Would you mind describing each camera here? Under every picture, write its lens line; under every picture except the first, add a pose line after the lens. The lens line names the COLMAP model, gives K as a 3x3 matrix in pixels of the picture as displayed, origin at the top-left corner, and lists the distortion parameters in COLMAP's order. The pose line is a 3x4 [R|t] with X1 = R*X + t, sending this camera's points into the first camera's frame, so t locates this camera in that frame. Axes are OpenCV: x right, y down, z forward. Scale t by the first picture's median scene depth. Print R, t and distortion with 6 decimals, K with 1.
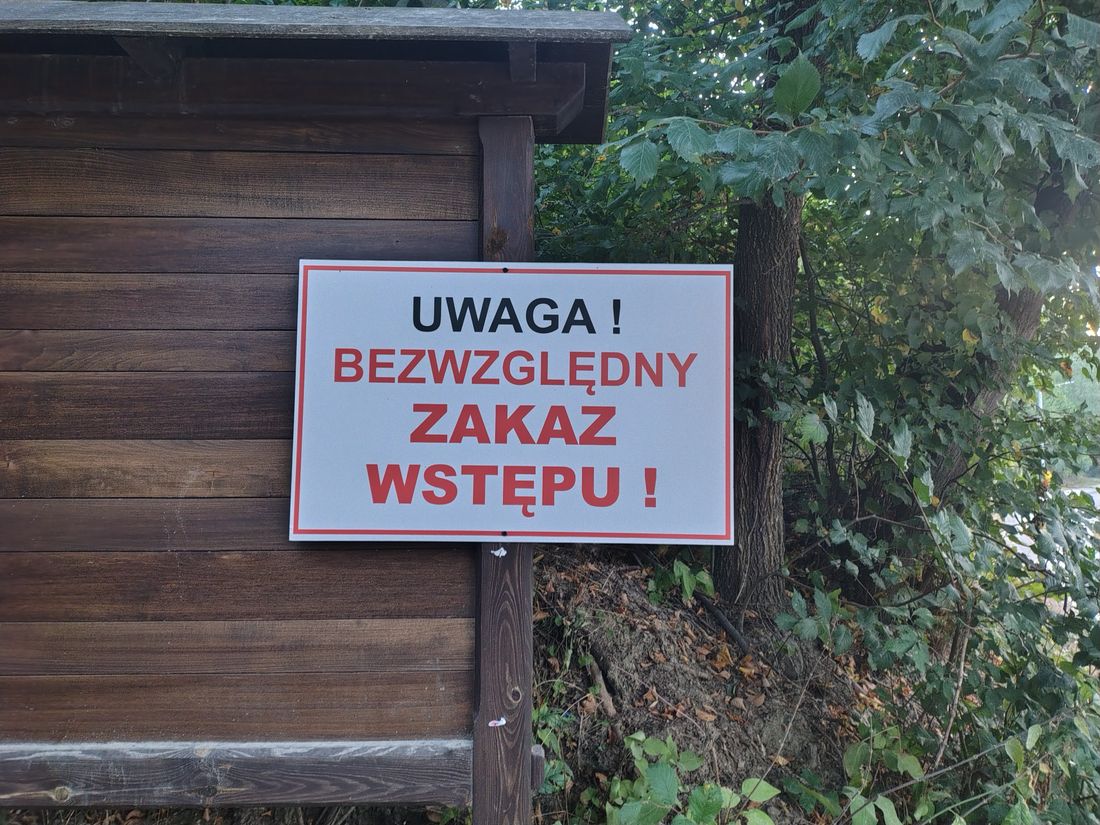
lens RADIAL K [[832.6, 0, 559.0], [0, 832.6, 410.4], [0, 0, 1]] dist [0.069482, -0.099069]
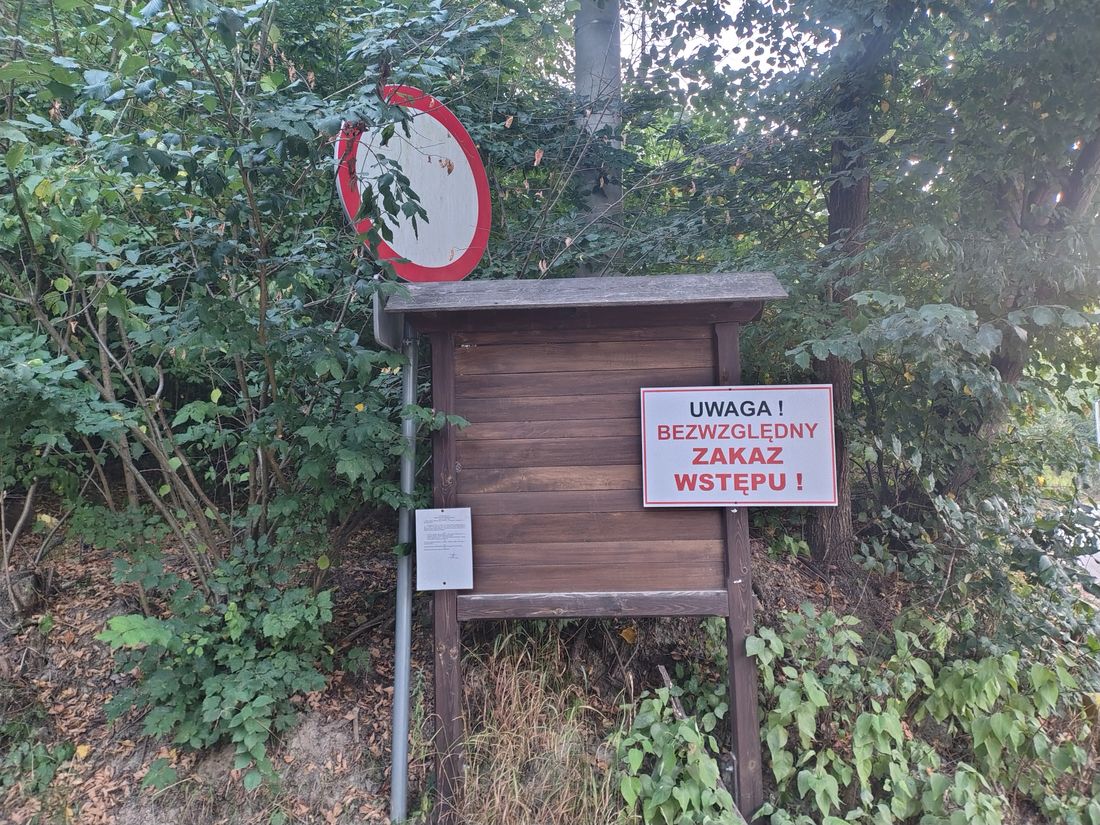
lens RADIAL K [[784.1, 0, 543.4], [0, 784.1, 416.1], [0, 0, 1]] dist [0.024833, -0.009639]
pose [[0.995408, -0.029785, -0.090973, -0.387636], [0.027406, 0.999252, -0.027288, -0.049112], [0.091718, 0.024670, 0.995479, -1.225927]]
